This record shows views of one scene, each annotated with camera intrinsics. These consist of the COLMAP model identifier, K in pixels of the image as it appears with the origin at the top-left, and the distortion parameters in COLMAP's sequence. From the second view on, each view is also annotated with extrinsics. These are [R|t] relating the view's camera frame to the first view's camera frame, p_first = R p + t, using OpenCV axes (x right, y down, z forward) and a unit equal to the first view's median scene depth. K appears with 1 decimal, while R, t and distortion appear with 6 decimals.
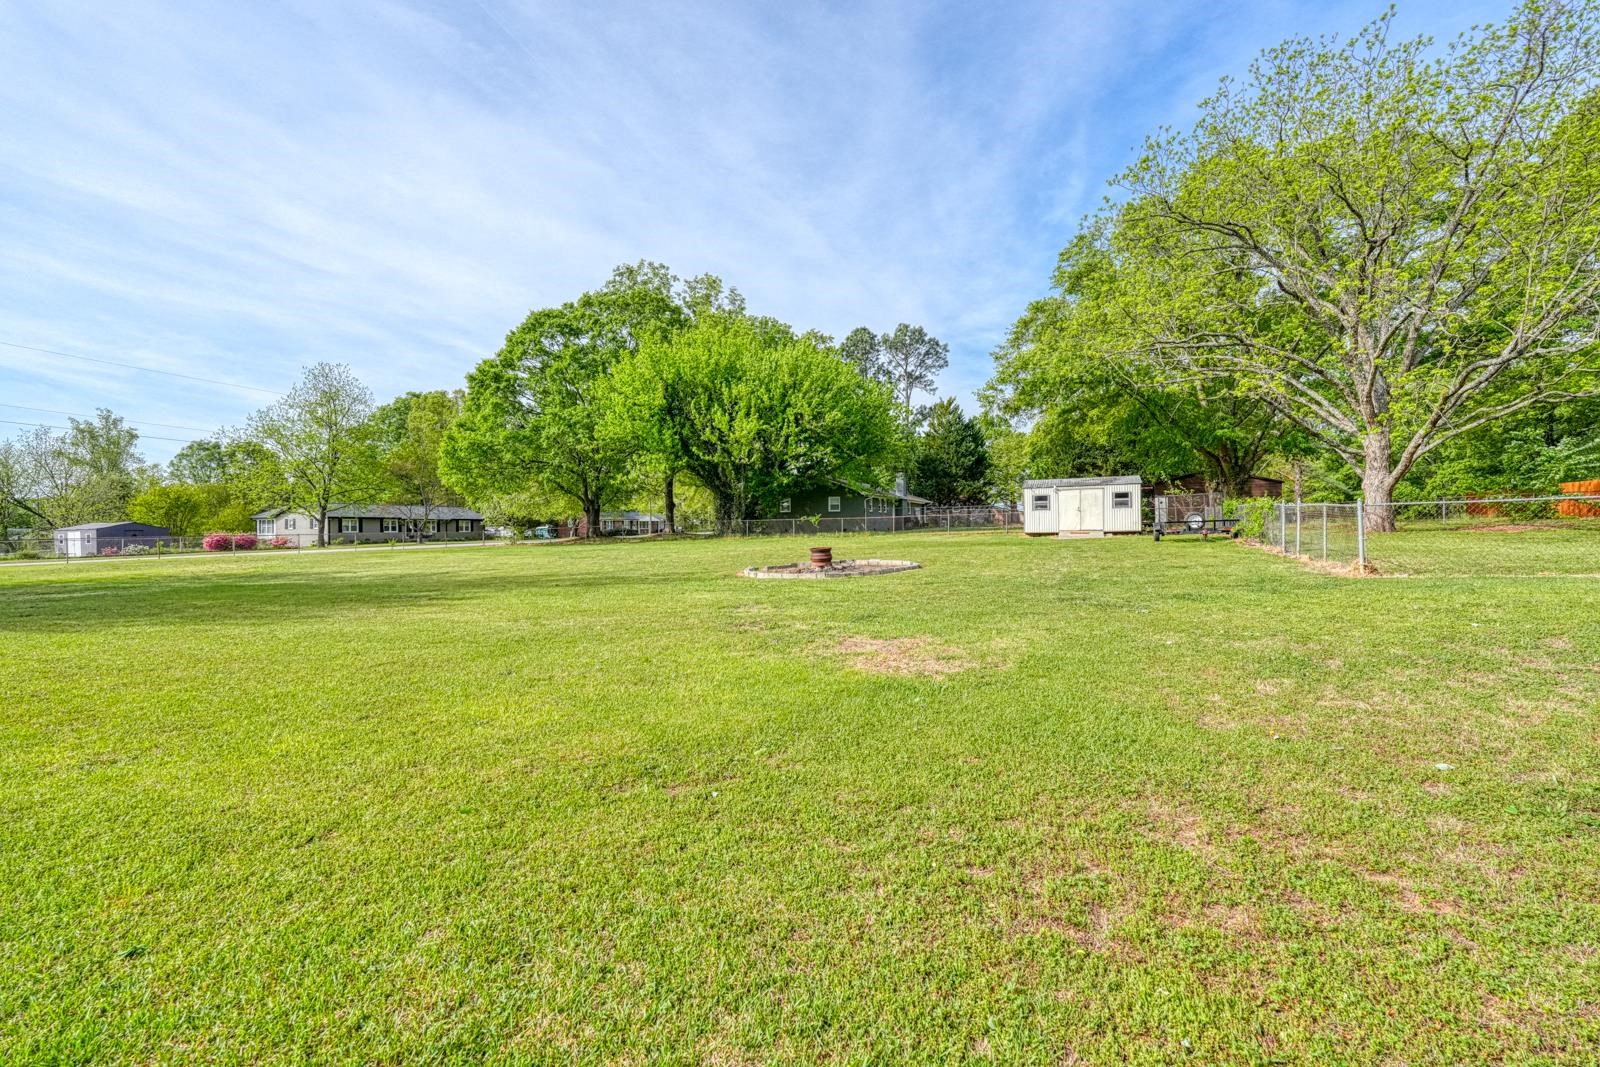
lens RADIAL K [[704.1, 0, 792.8], [0, 704.1, 530.7], [0, 0, 1]] dist [0.001290, 0.001690]
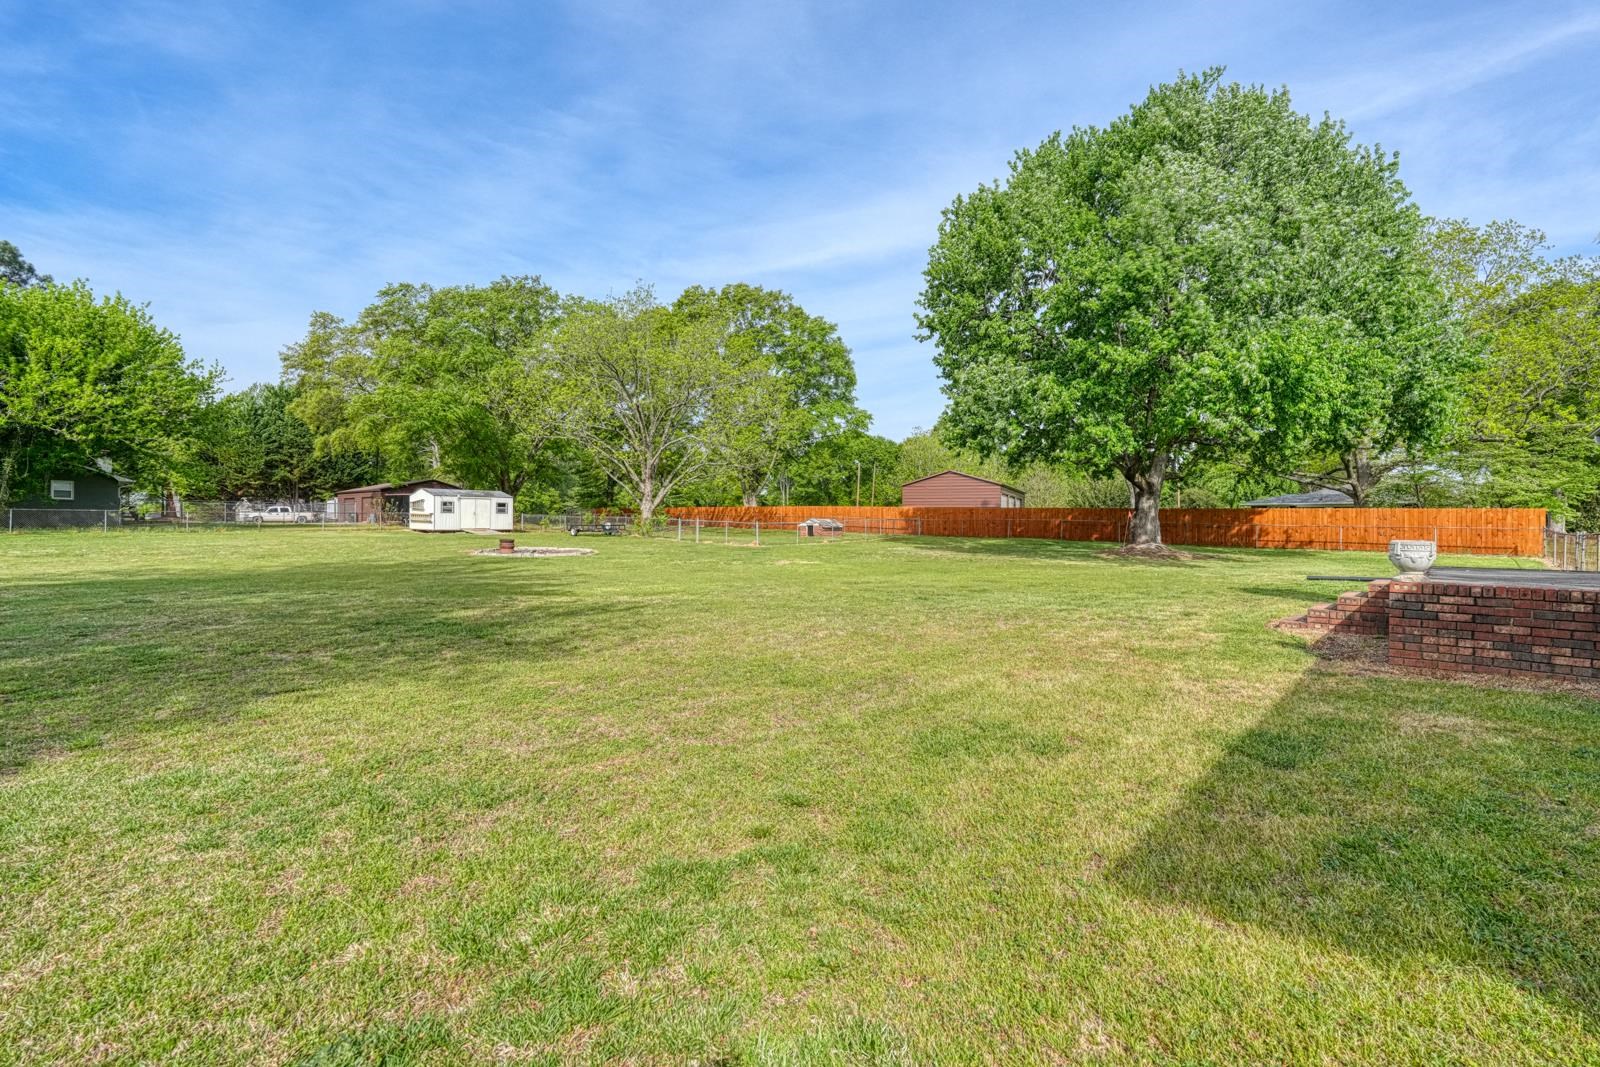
lens RADIAL K [[704.1, 0, 811.3], [0, 704.1, 537.3], [0, 0, 1]] dist [0.001290, 0.001690]
pose [[0.309002, 0.000496, 0.951061, -0.966921], [-0.012132, 0.999921, 0.003420, 0.004683], [-0.950984, -0.012595, 0.308983, -0.075634]]
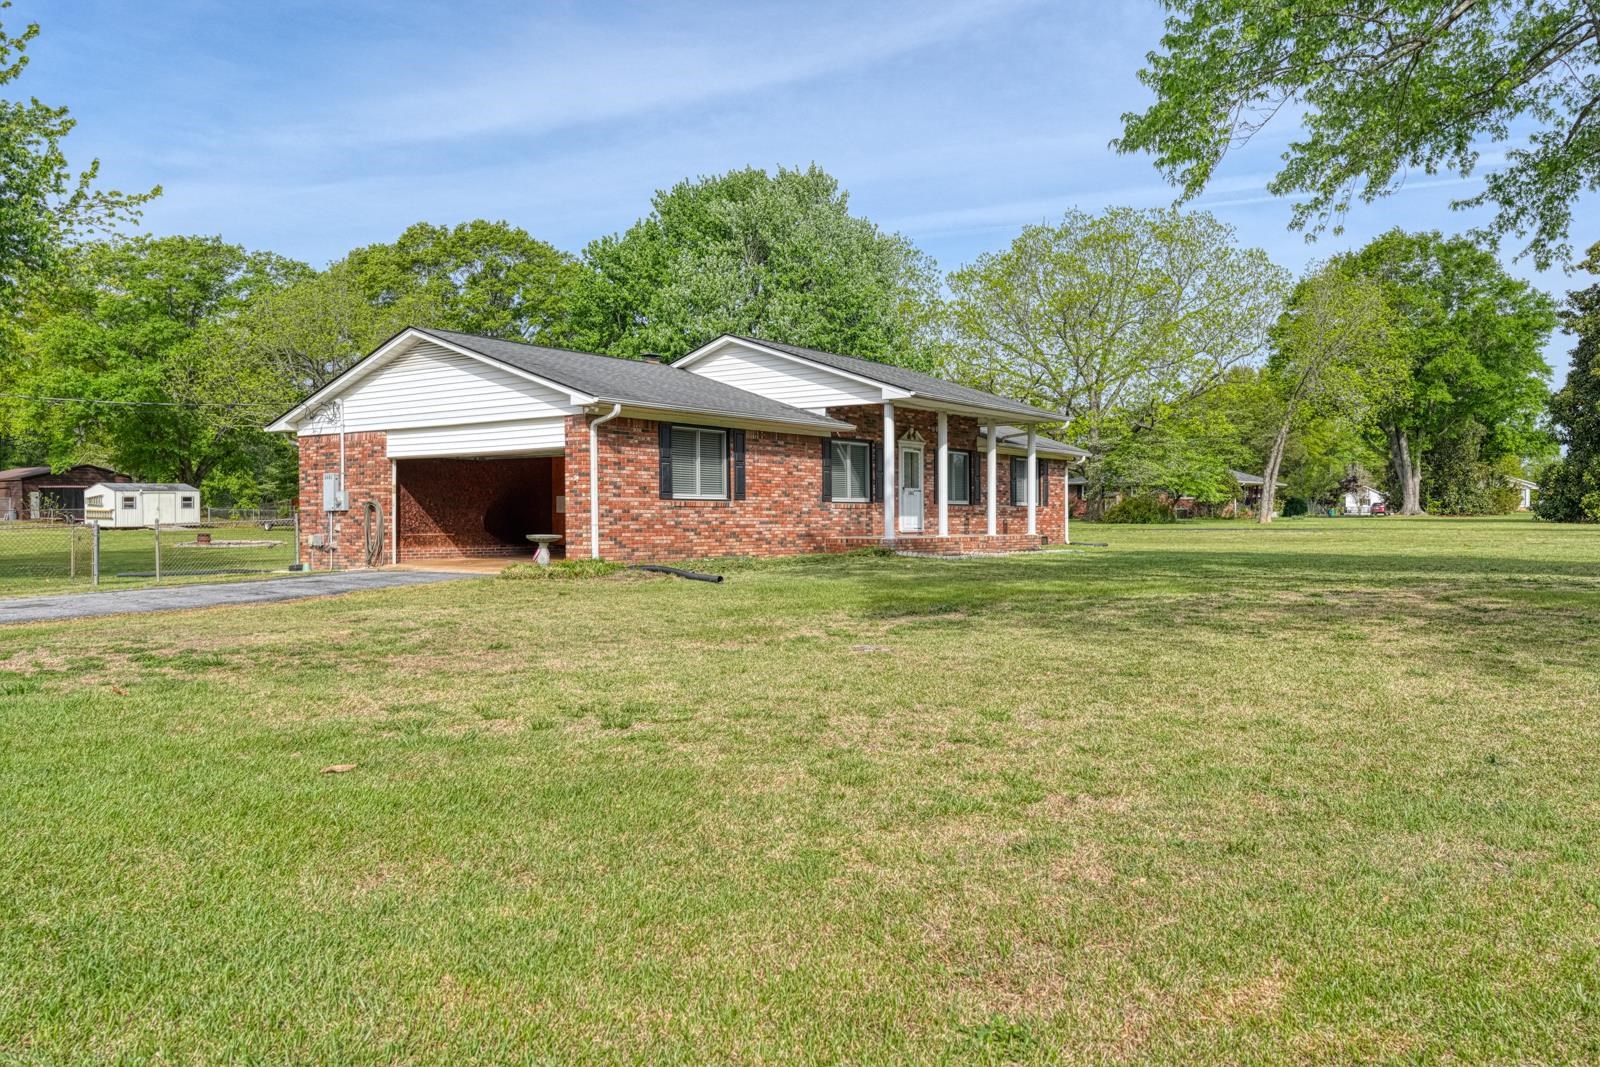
lens RADIAL K [[1163.8, 0, 802.2], [0, 1163.8, 527.3], [0, 0, 1]] dist [-0.006851, -0.002156]
pose [[0.215804, 0.000262, 0.976437, -1.960448], [0.004594, 0.999989, -0.001283, 0.016286], [-0.976426, 0.004762, 0.215801, -0.851379]]
